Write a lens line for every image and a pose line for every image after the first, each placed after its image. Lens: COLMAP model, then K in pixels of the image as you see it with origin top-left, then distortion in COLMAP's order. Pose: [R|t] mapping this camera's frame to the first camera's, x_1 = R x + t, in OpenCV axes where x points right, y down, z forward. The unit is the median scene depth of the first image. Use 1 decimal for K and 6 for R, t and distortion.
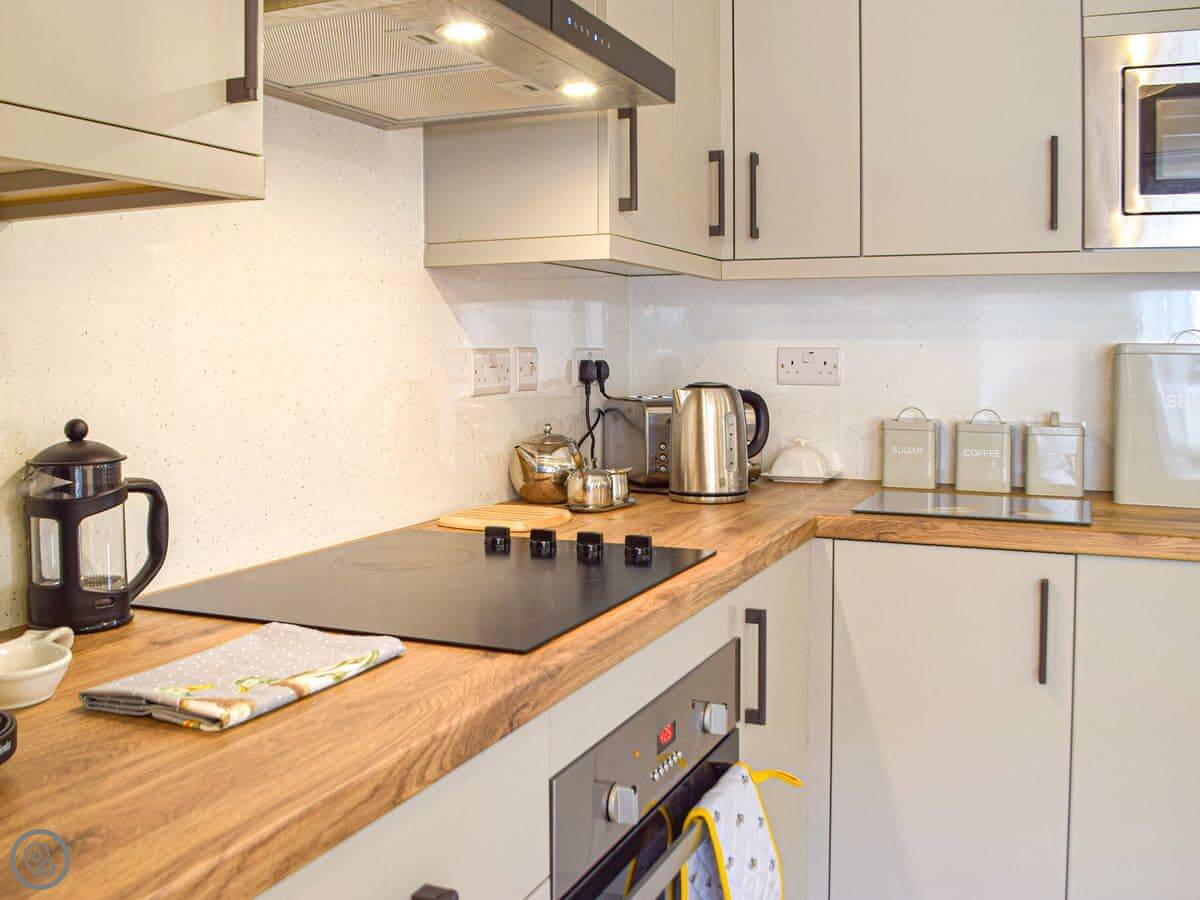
lens RADIAL K [[1140.9, 0, 617.6], [0, 1140.9, 388.1], [0, 0, 1]] dist [-0.001465, -0.002045]
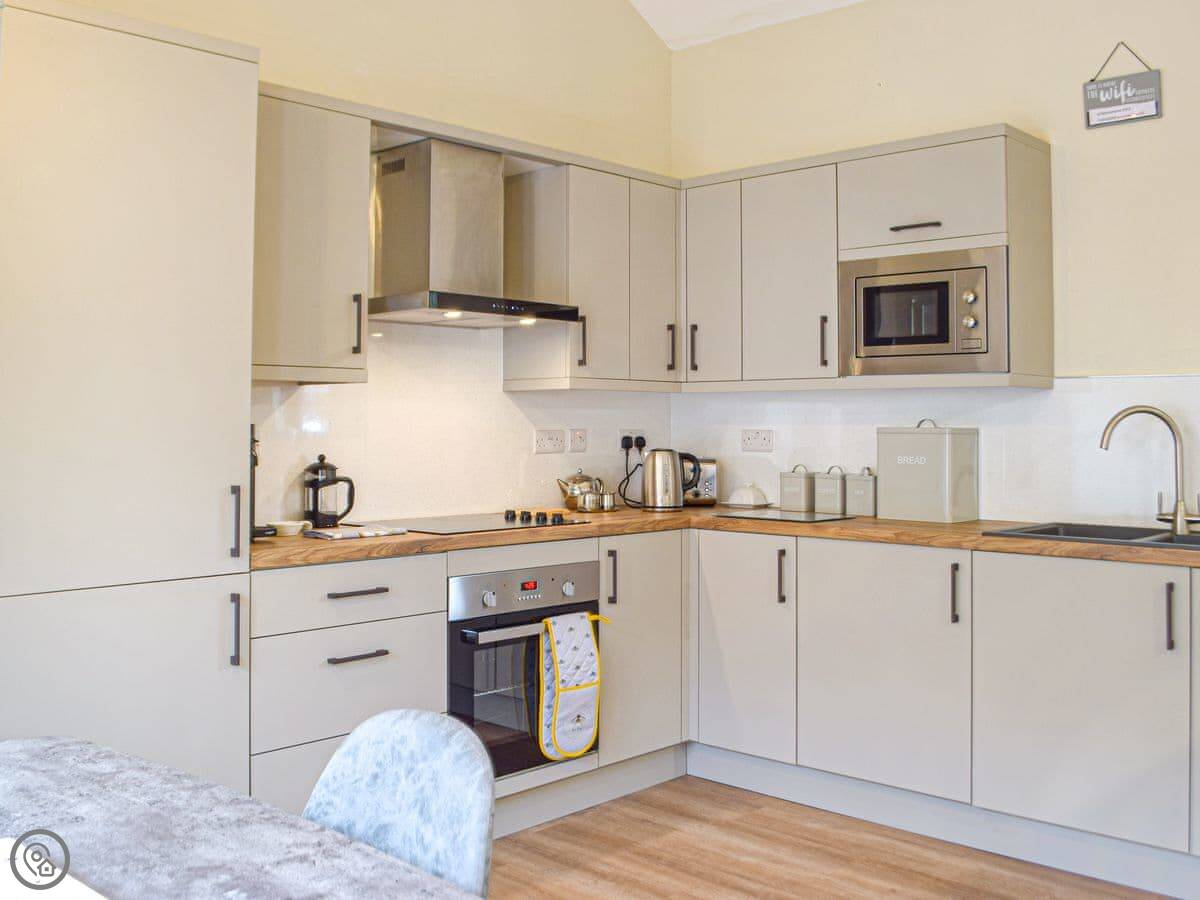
lens RADIAL K [[1166.1, 0, 672.2], [0, 1166.1, 393.7], [0, 0, 1]] dist [-0.035500, -0.007628]
pose [[0.950531, -0.005624, -0.310578, 0.799703], [-0.013704, 0.998103, -0.060017, 0.023823], [0.310326, 0.061304, 0.948651, -0.952260]]
